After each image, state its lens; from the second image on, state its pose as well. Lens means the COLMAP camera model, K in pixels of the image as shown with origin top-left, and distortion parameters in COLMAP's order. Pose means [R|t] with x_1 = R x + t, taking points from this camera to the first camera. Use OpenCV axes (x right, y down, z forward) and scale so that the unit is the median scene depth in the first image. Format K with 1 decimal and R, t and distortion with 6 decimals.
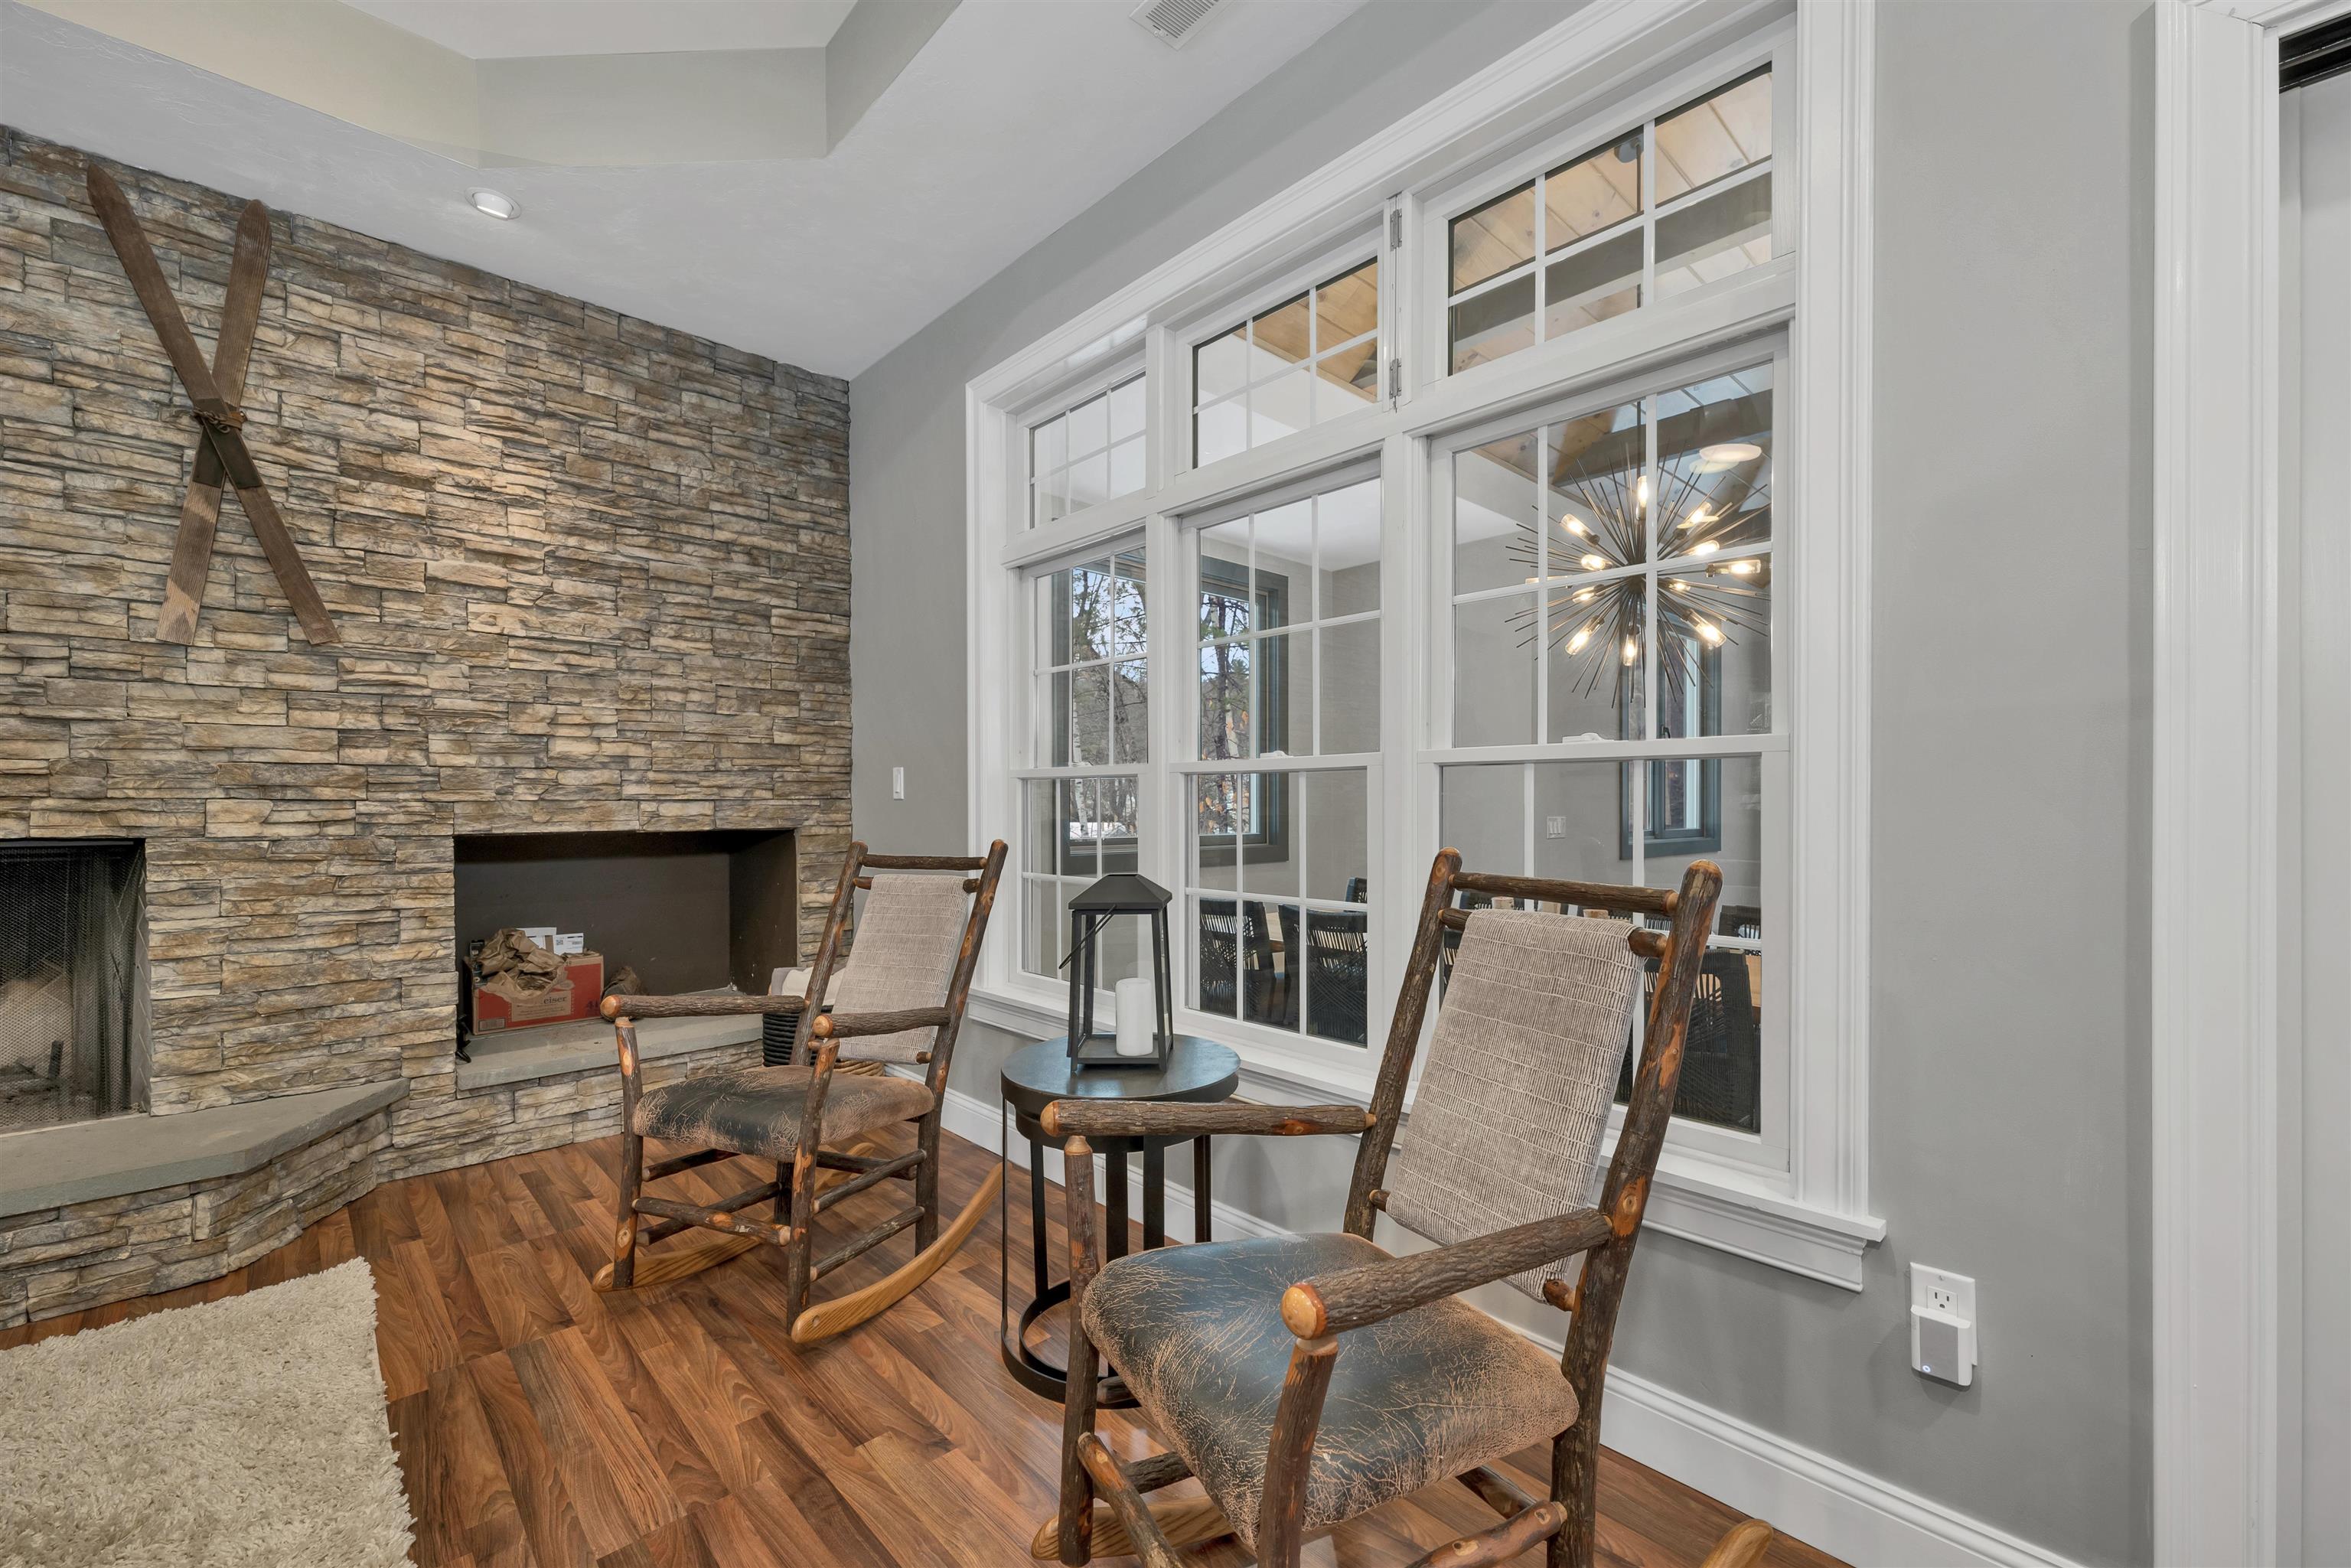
lens RADIAL K [[963.6, 0, 1159.3], [0, 963.6, 810.4], [0, 0, 1]] dist [0.002116, -0.000029]
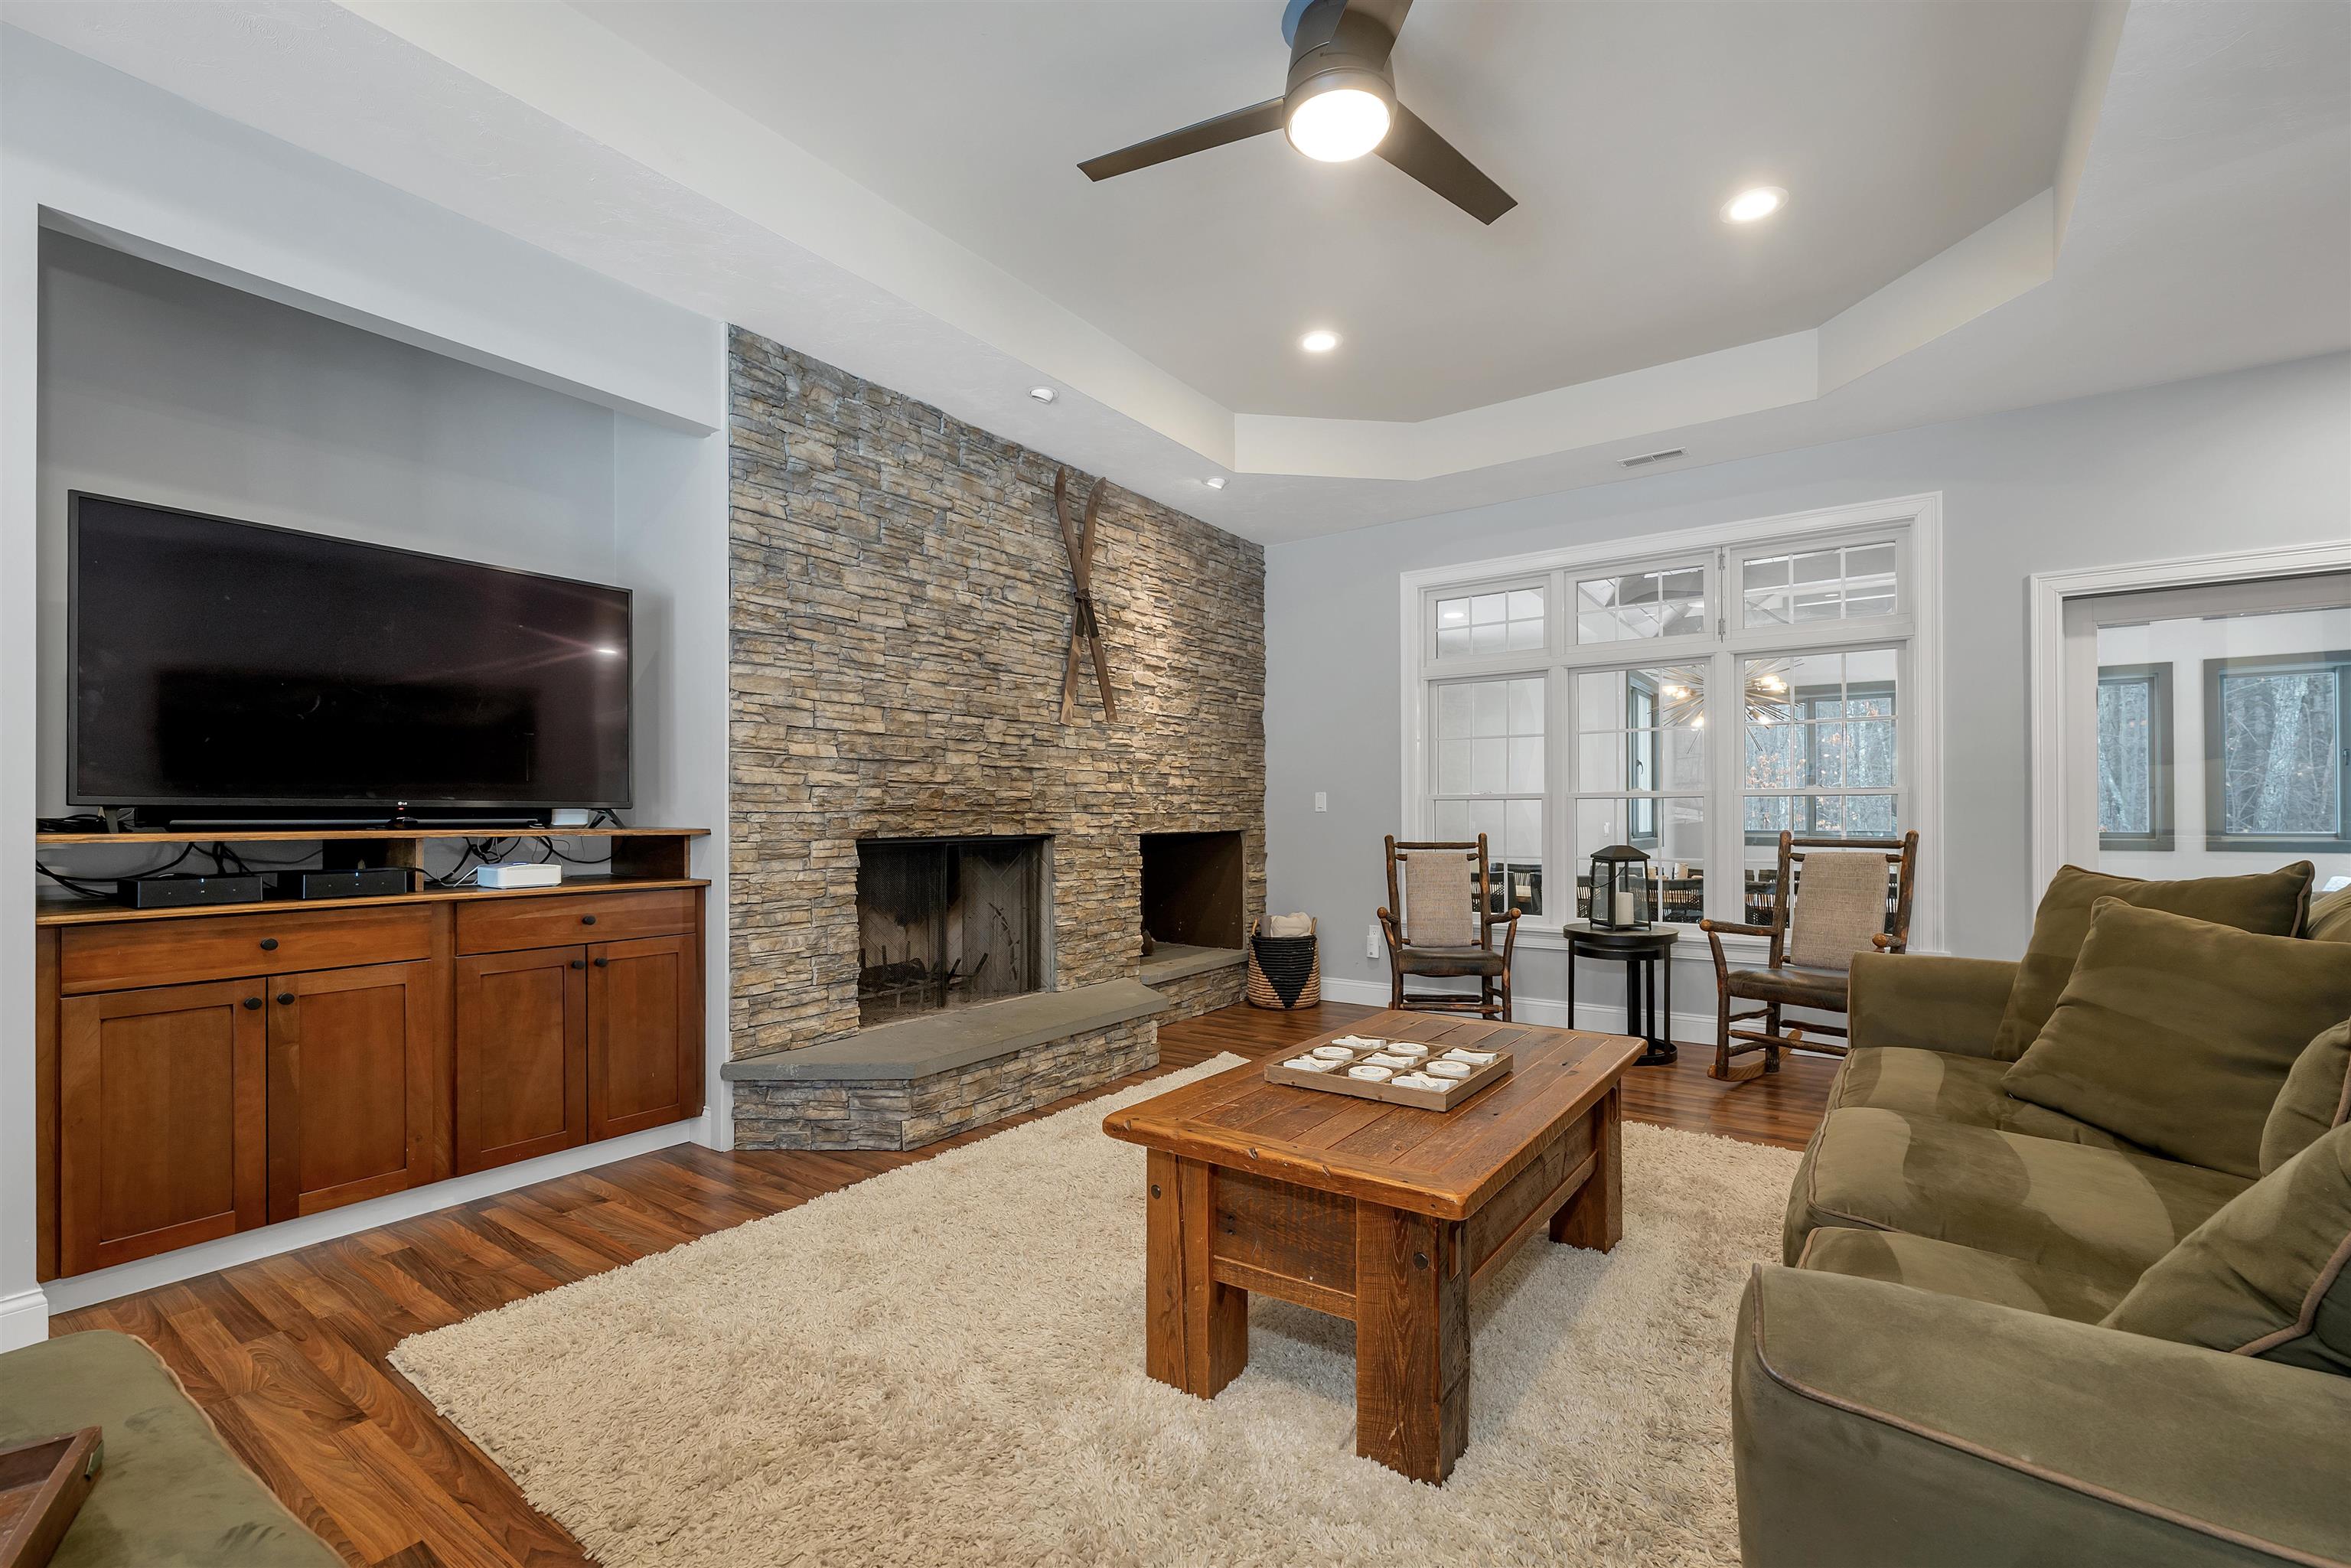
lens RADIAL K [[1020.0, 0, 1173.6], [0, 1020.0, 797.3], [0, 0, 1]] dist [0.029717, -0.000022]
pose [[0.977478, 0.005590, 0.210965, -1.063860], [-0.000945, 0.999755, -0.022113, 0.000925], [-0.211037, 0.021416, 0.977243, -0.761652]]
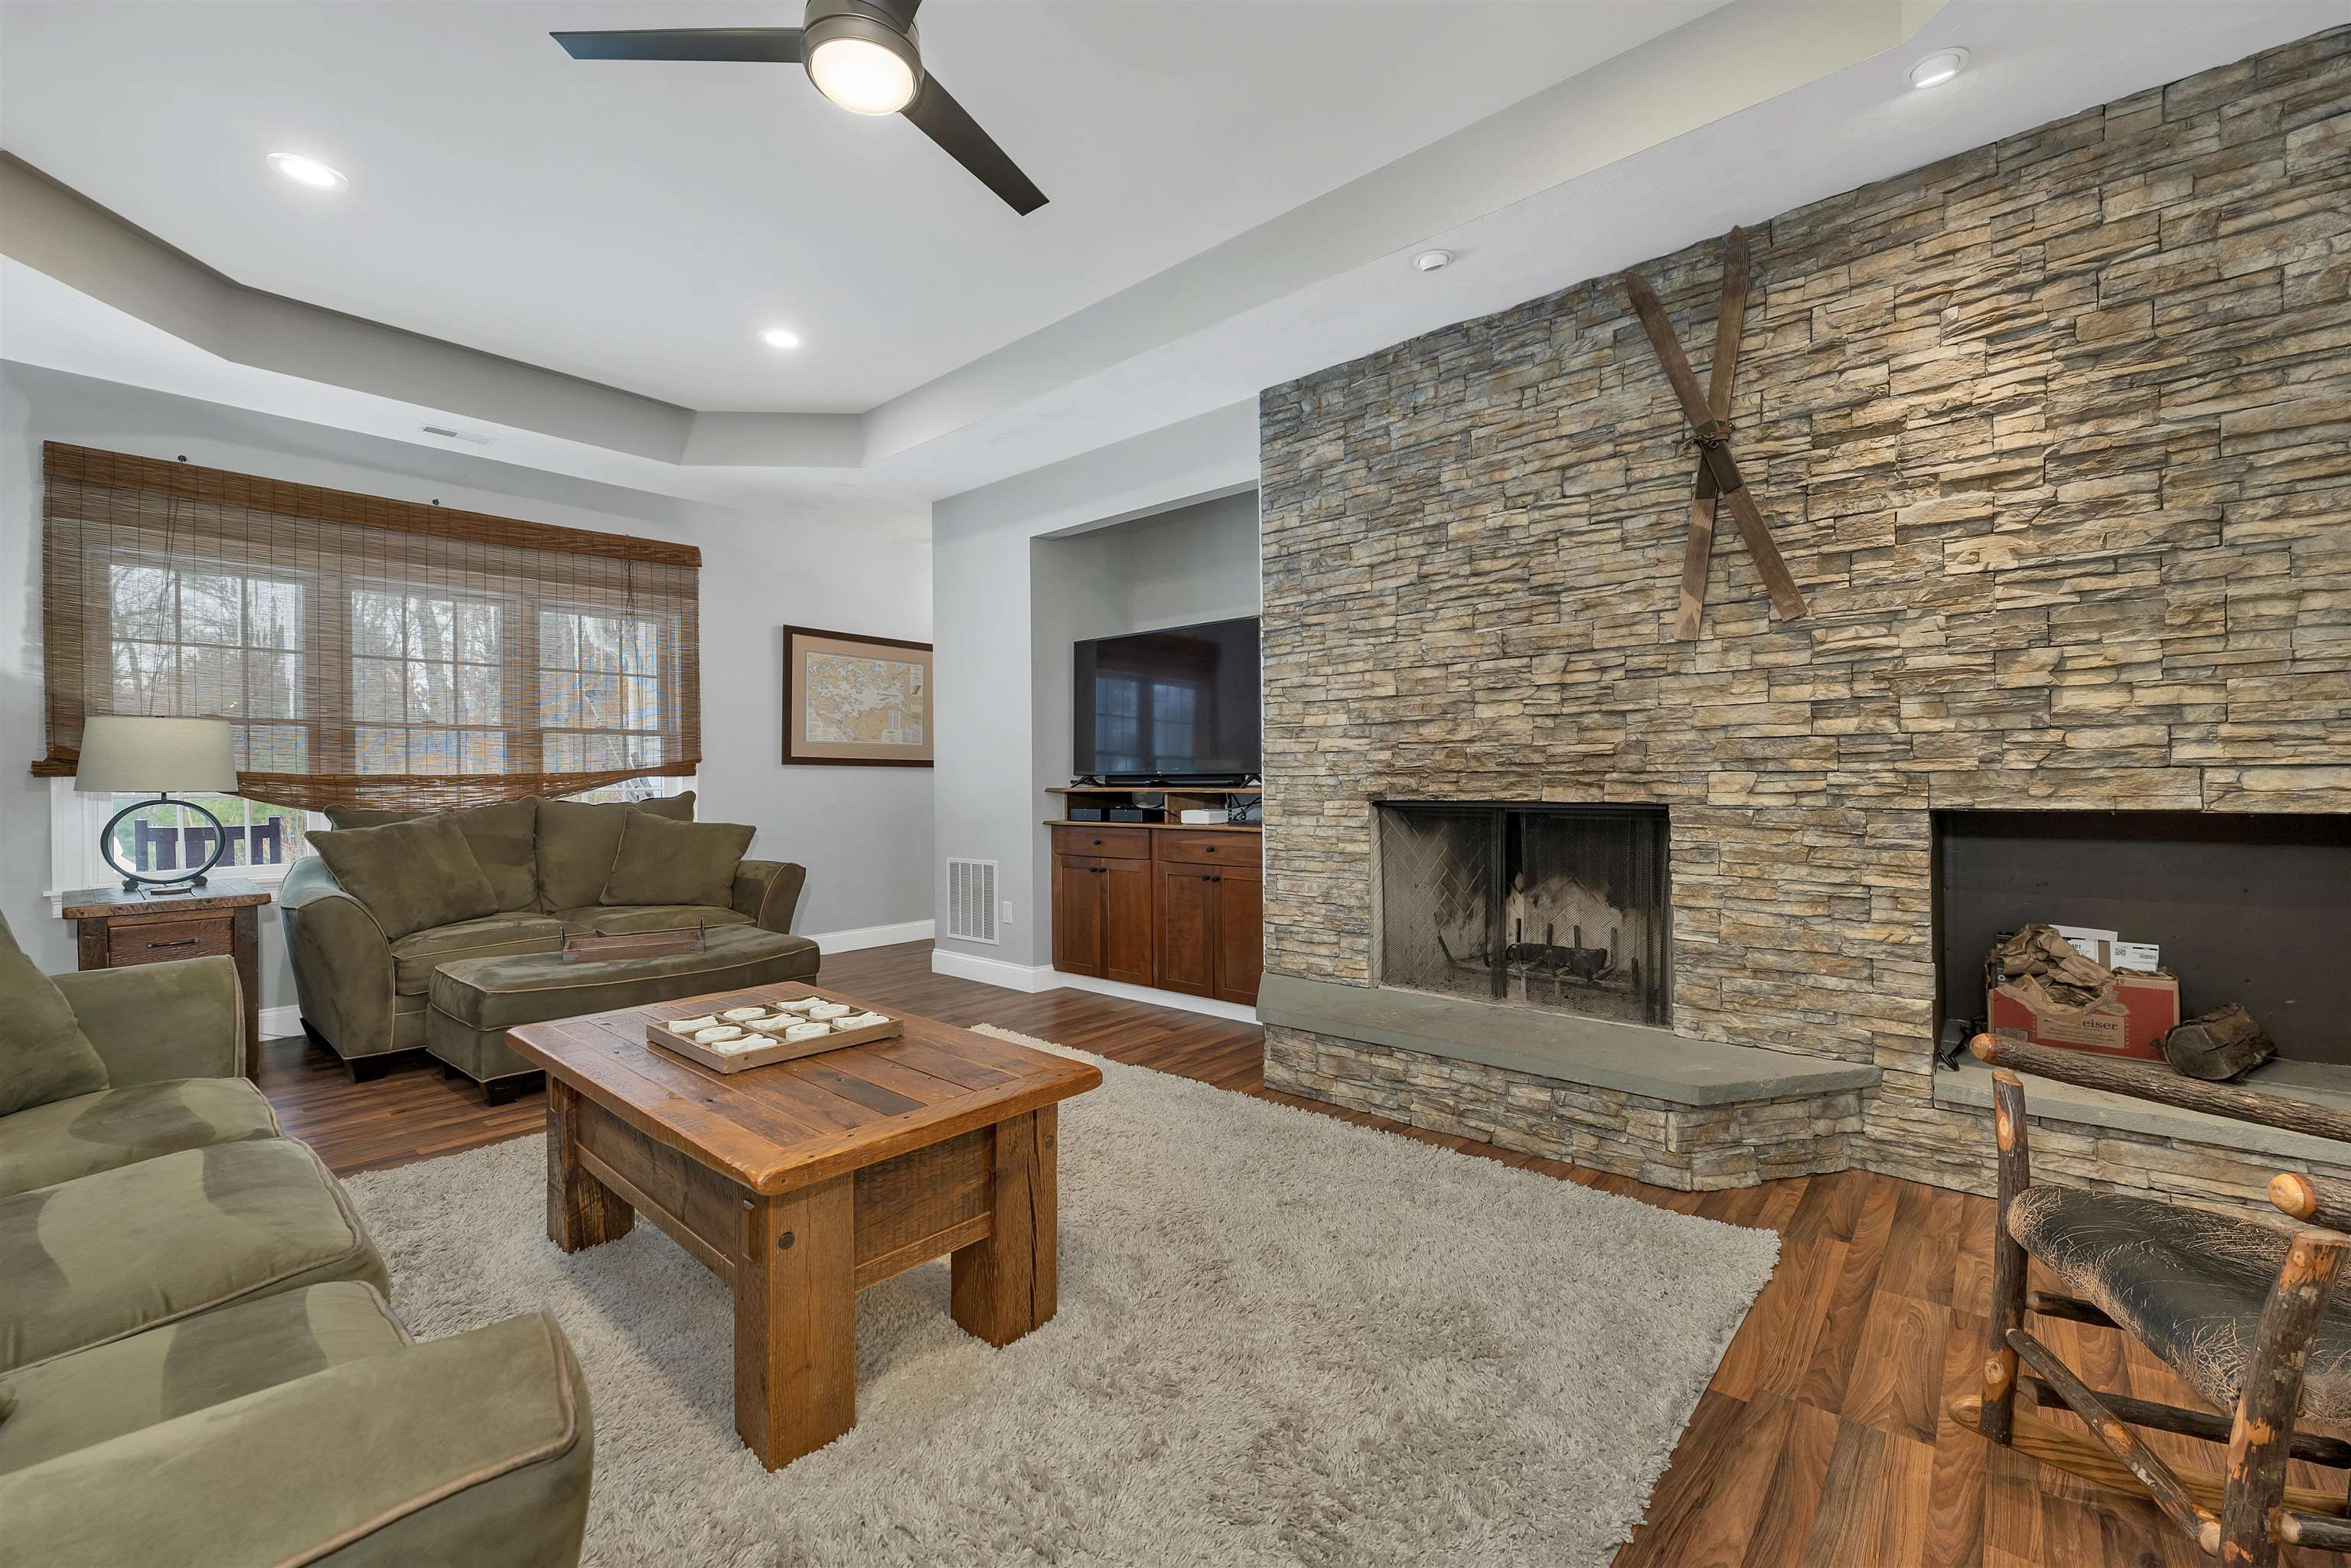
lens RADIAL K [[963.6, 0, 1186.5], [0, 963.6, 775.0], [0, 0, 1]] dist [0.002116, -0.000029]
pose [[0.118802, -0.002241, -0.992915, 0.071094], [0.003911, 0.999991, -0.001789, -0.007192], [0.992910, -0.003671, 0.118810, 0.218362]]
